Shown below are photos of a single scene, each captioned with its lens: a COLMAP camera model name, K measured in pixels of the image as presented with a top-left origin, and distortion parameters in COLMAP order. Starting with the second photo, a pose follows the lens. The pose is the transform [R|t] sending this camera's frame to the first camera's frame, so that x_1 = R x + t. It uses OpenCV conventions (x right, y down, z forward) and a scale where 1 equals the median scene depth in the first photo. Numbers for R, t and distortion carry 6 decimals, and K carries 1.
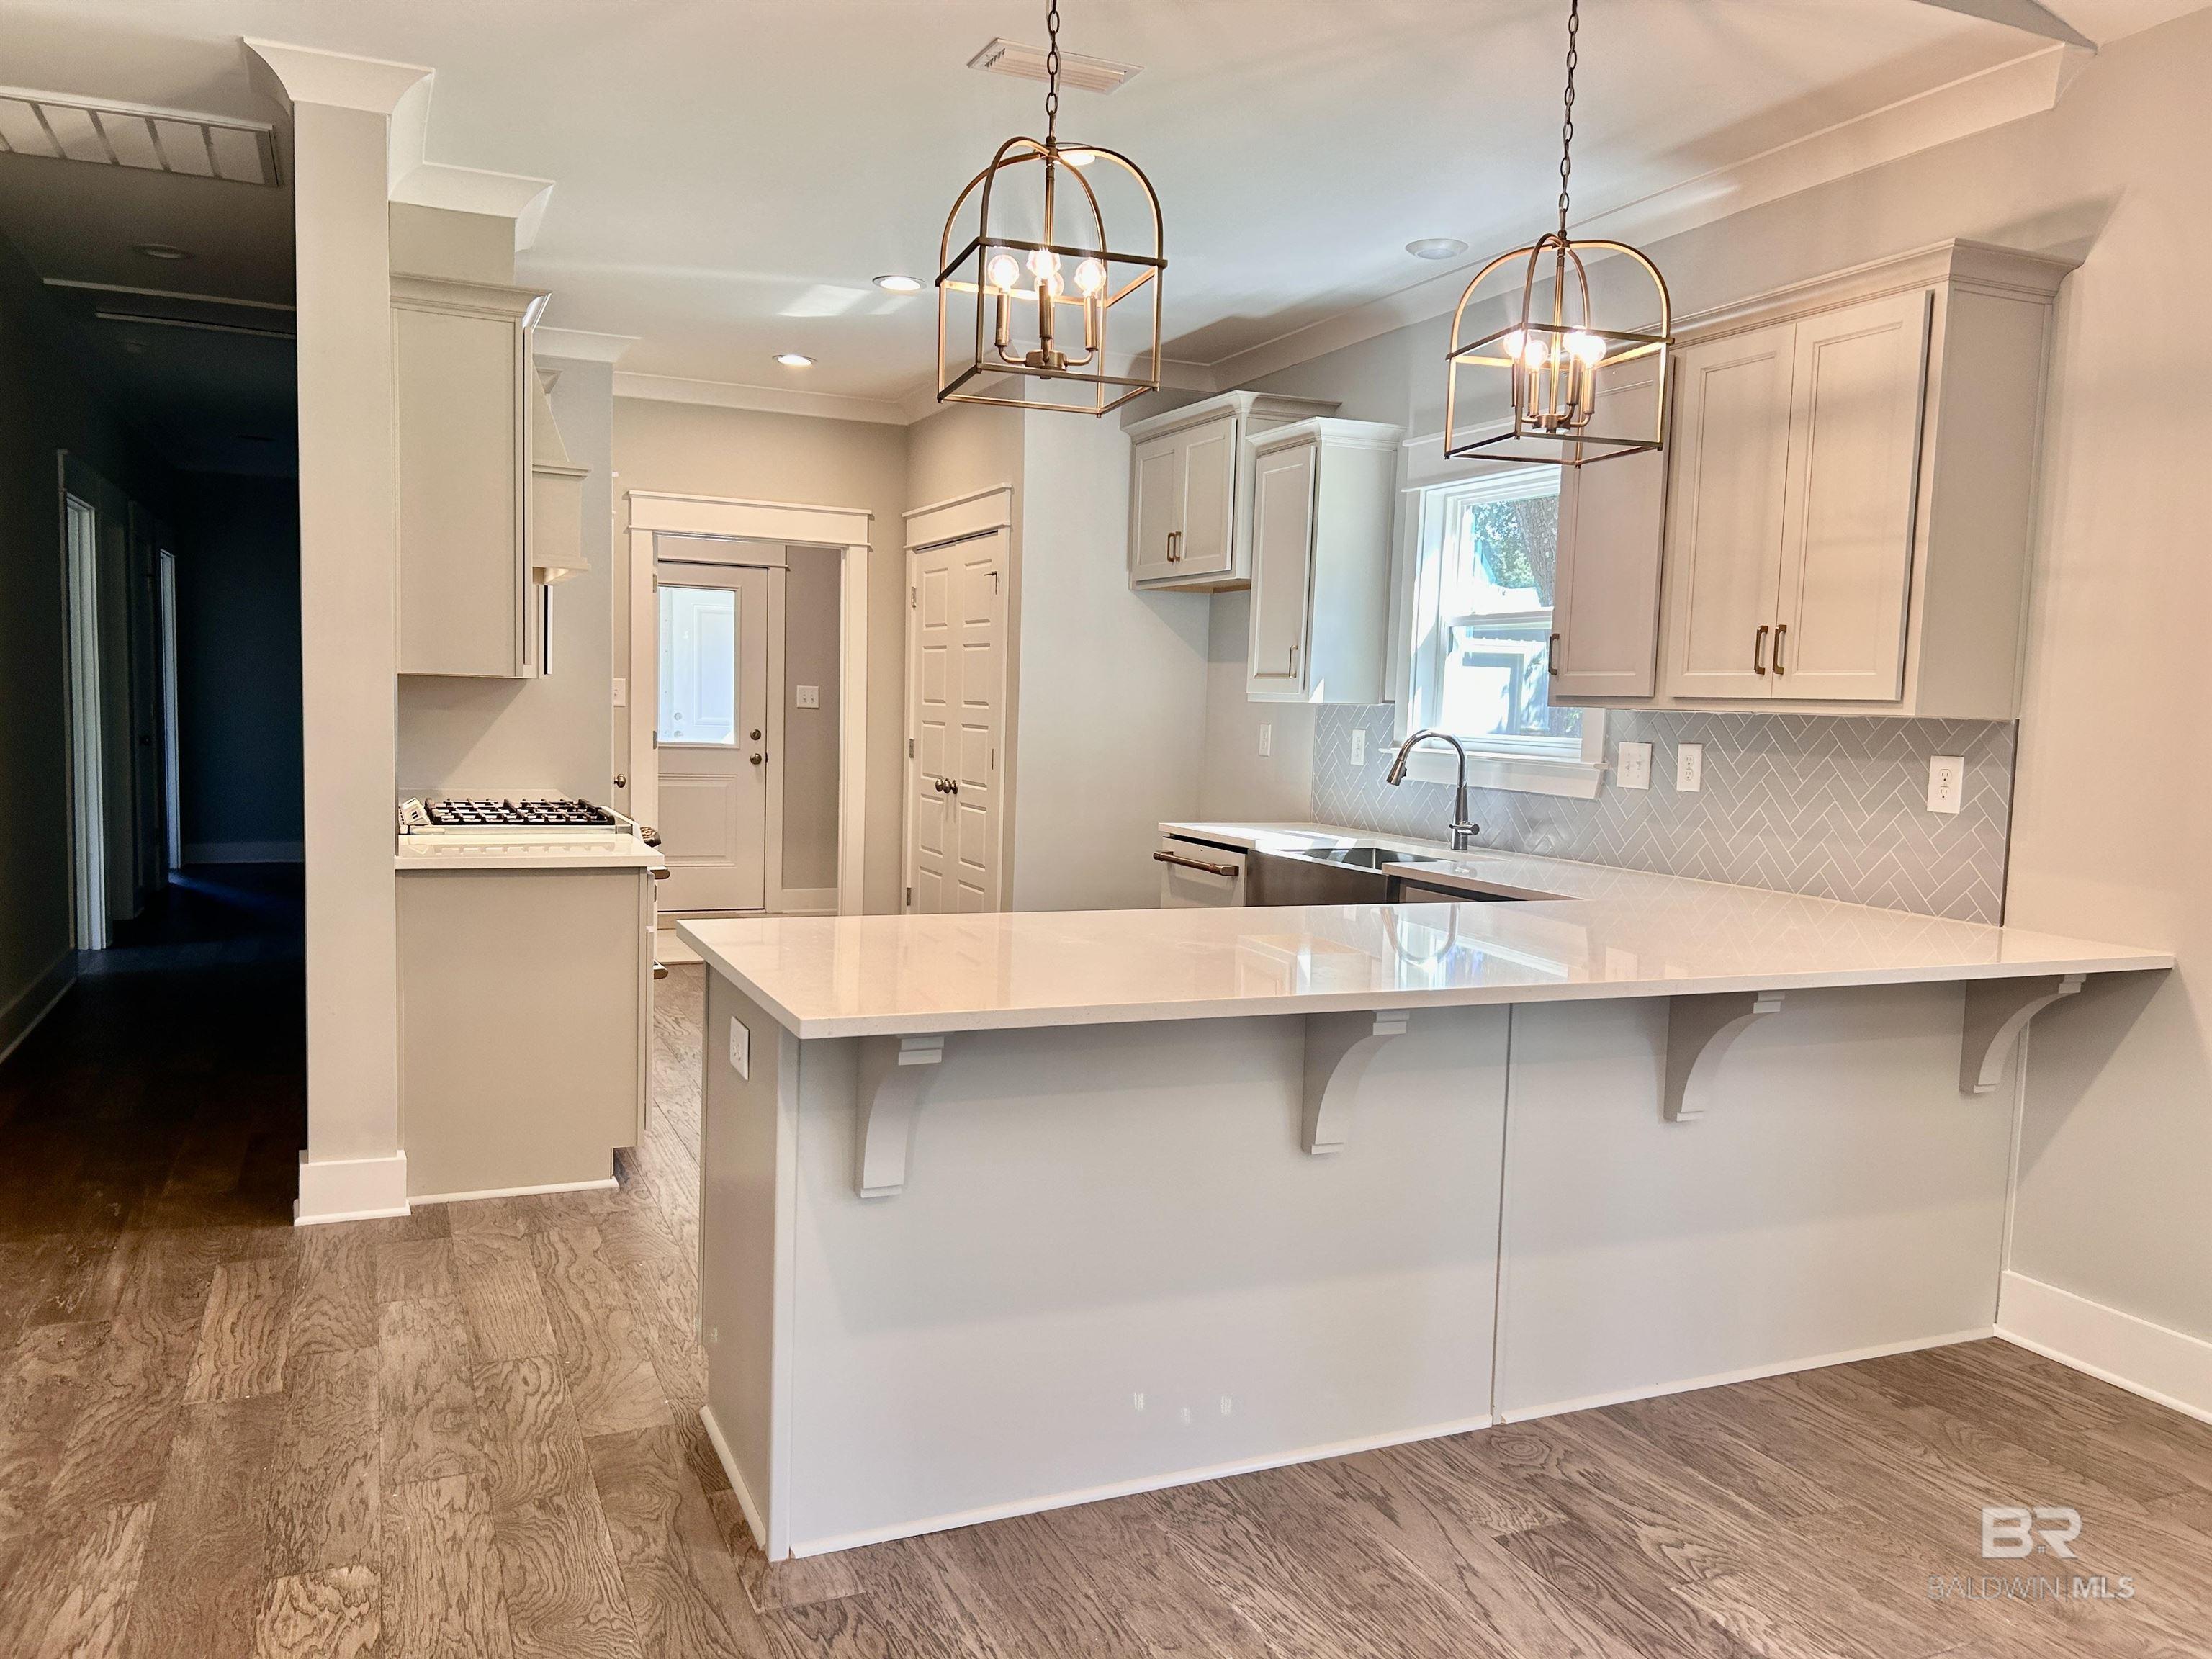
lens RADIAL K [[1682.1, 0, 1118.7], [0, 1682.1, 850.6], [0, 0, 1]] dist [0.034112, -0.041508]
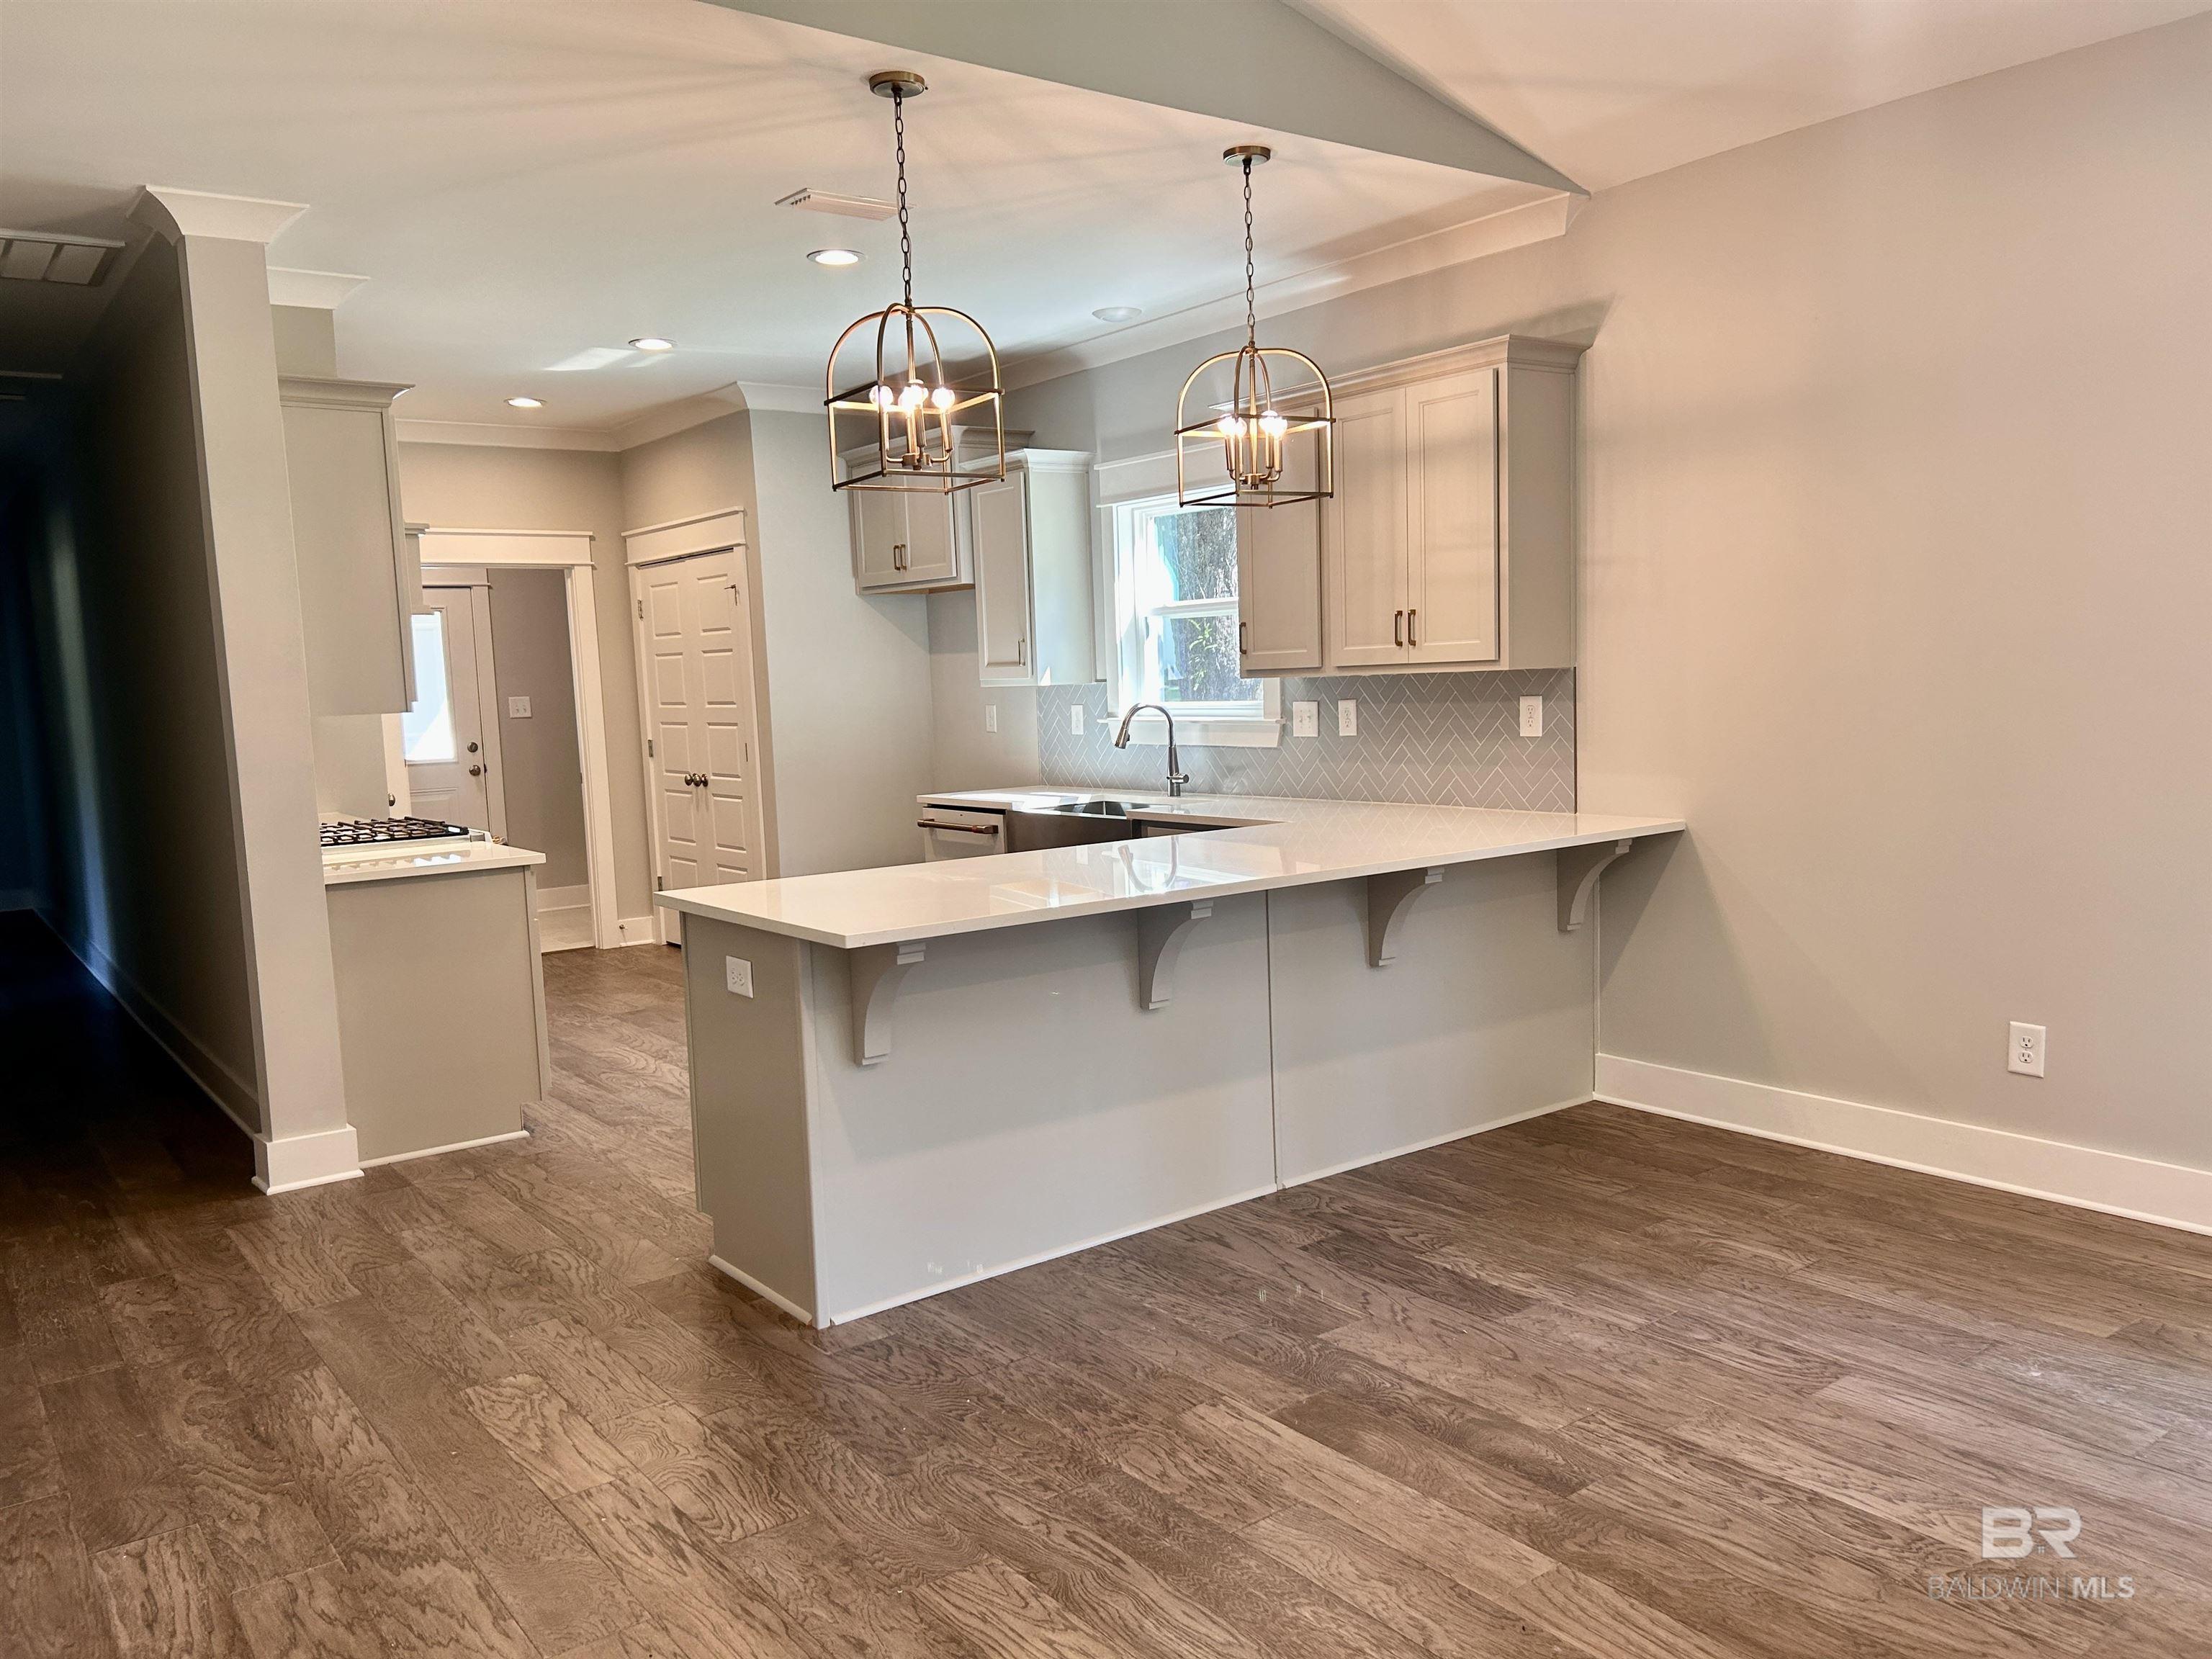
lens RADIAL K [[1682.1, 0, 1110.0], [0, 1682.1, 859.6], [0, 0, 1]] dist [0.034112, -0.041508]
pose [[0.972517, -0.091779, 0.213979, -0.162081], [0.086935, 0.995701, 0.031960, 0.004086], [-0.215993, -0.012480, 0.976315, -0.292340]]
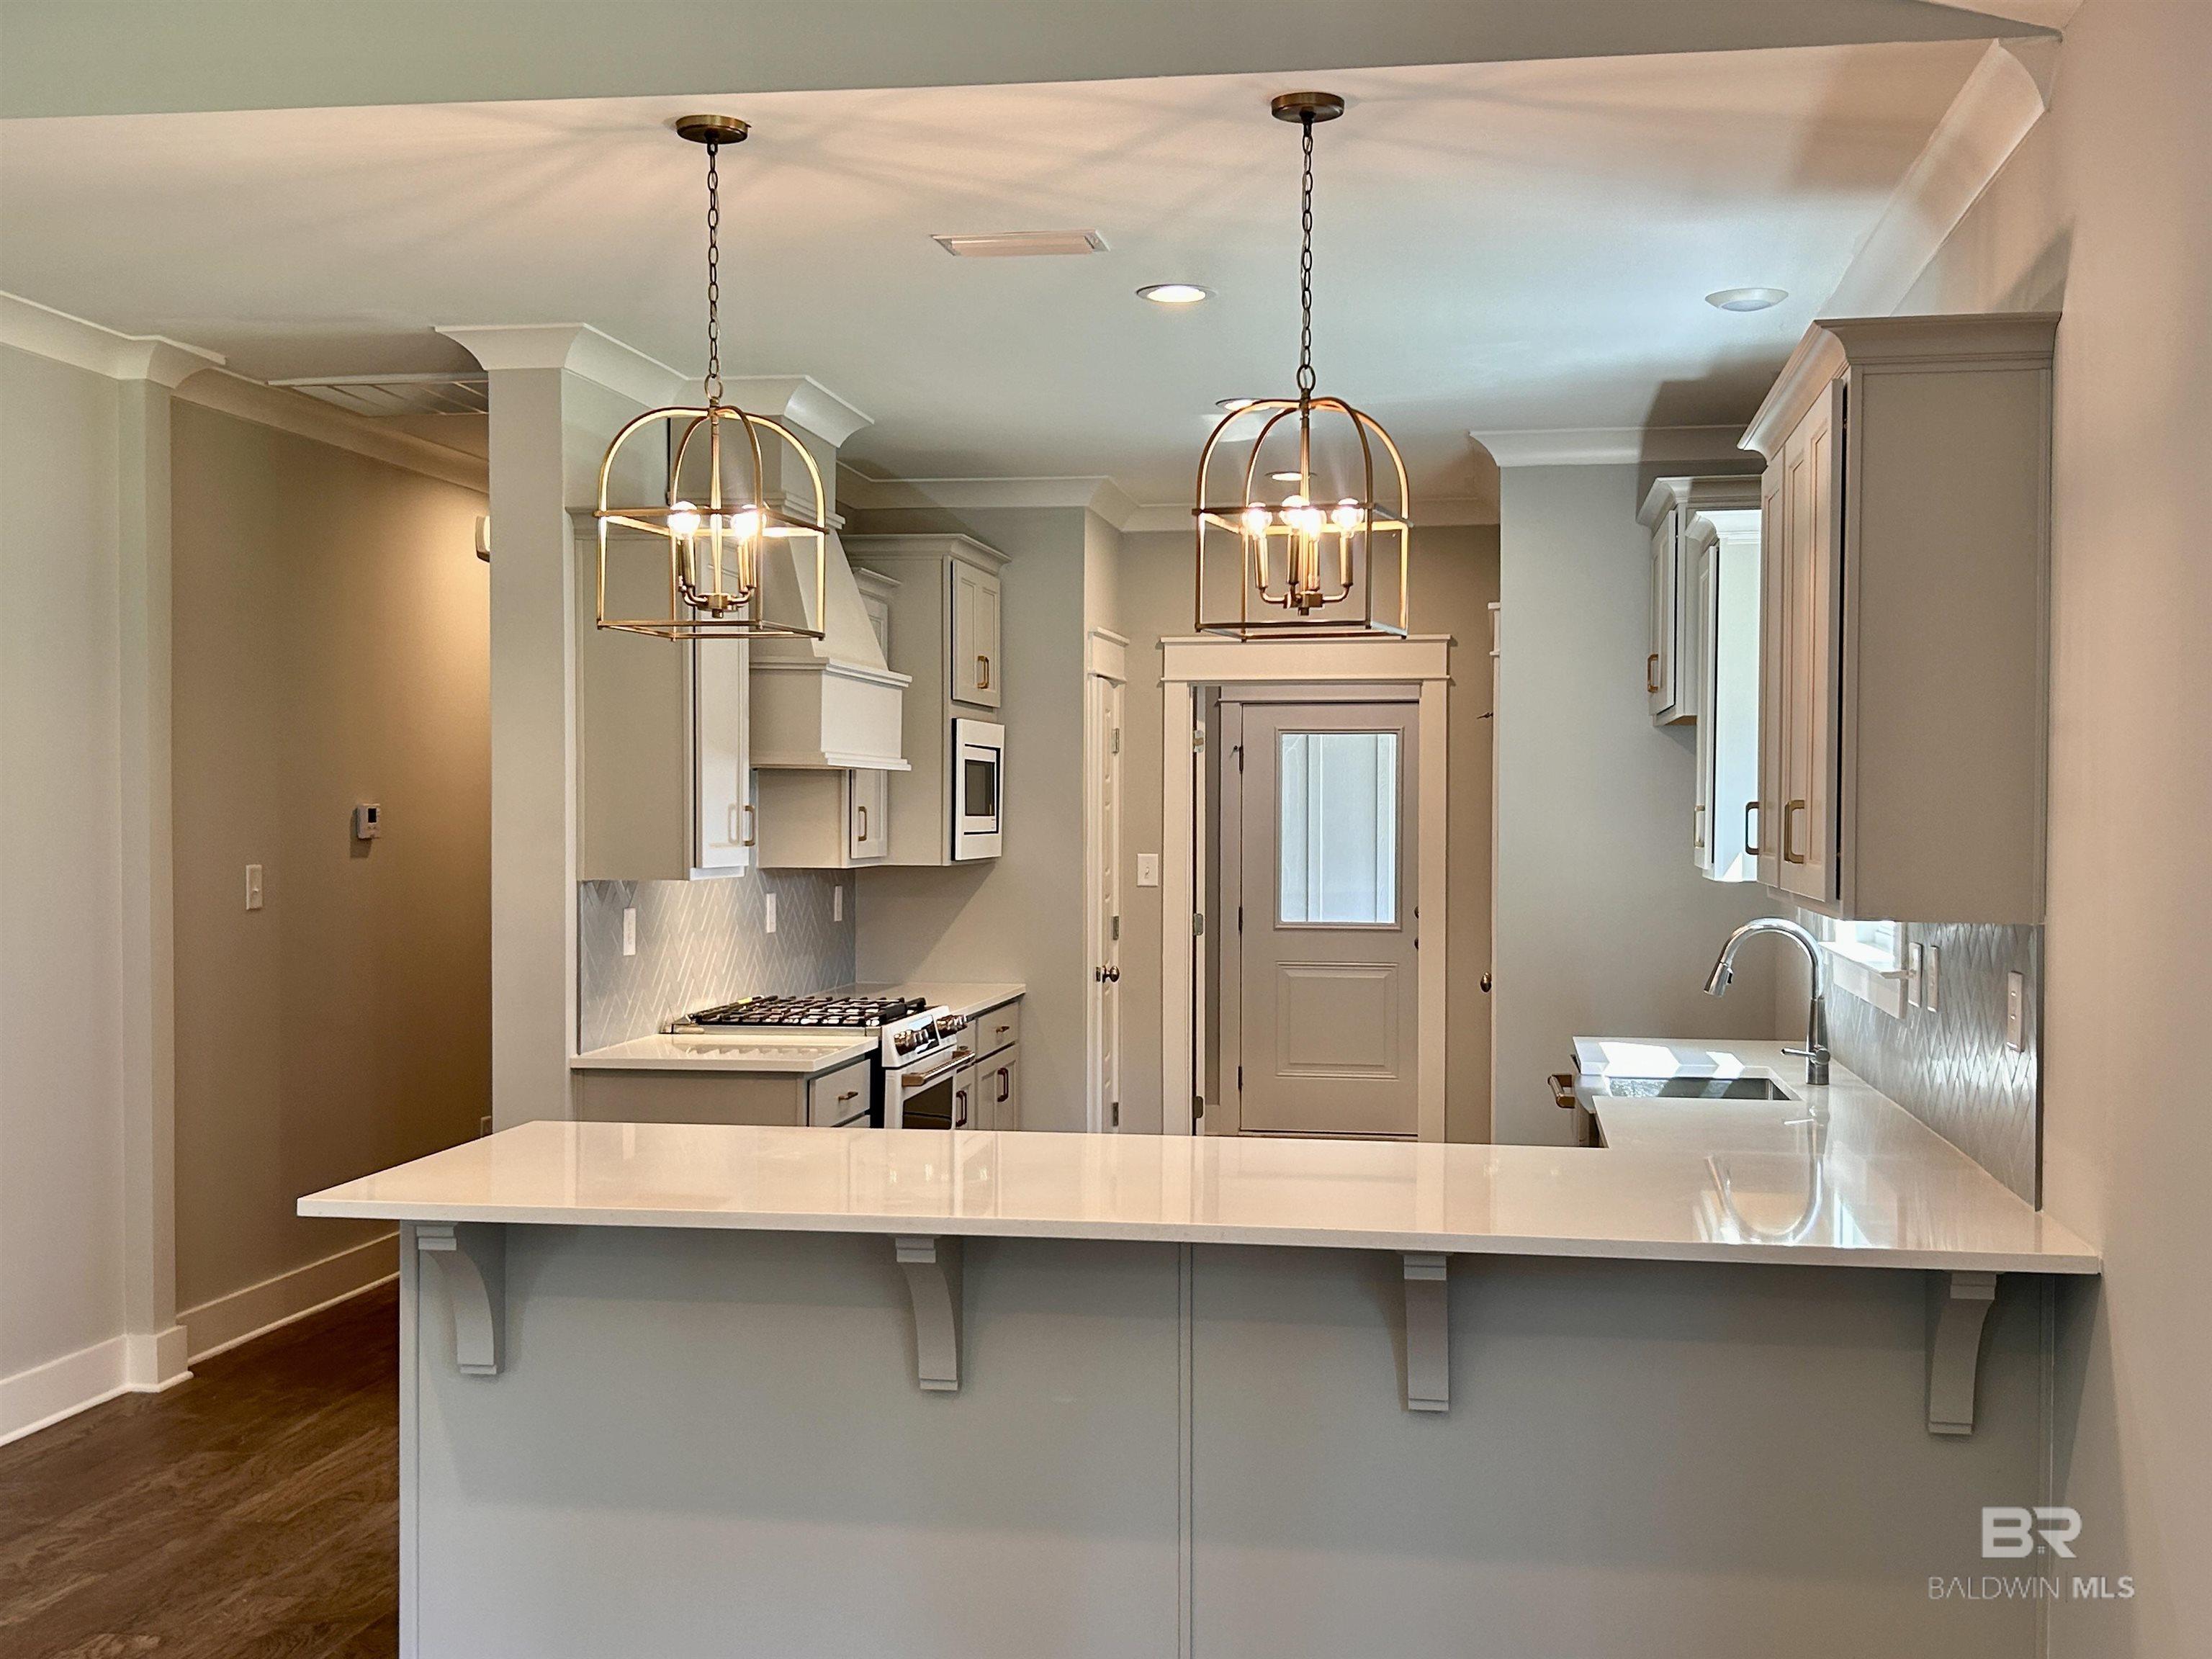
lens RADIAL K [[2478.0, 0, 1114.7], [0, 2478.0, 848.6], [0, 0, 1]] dist [0.015813, 0.000000]
pose [[0.838547, -0.019746, -0.544472, 0.759551], [-0.025670, 0.996801, -0.075685, -0.018239], [0.544225, 0.077442, 0.835357, -0.113718]]
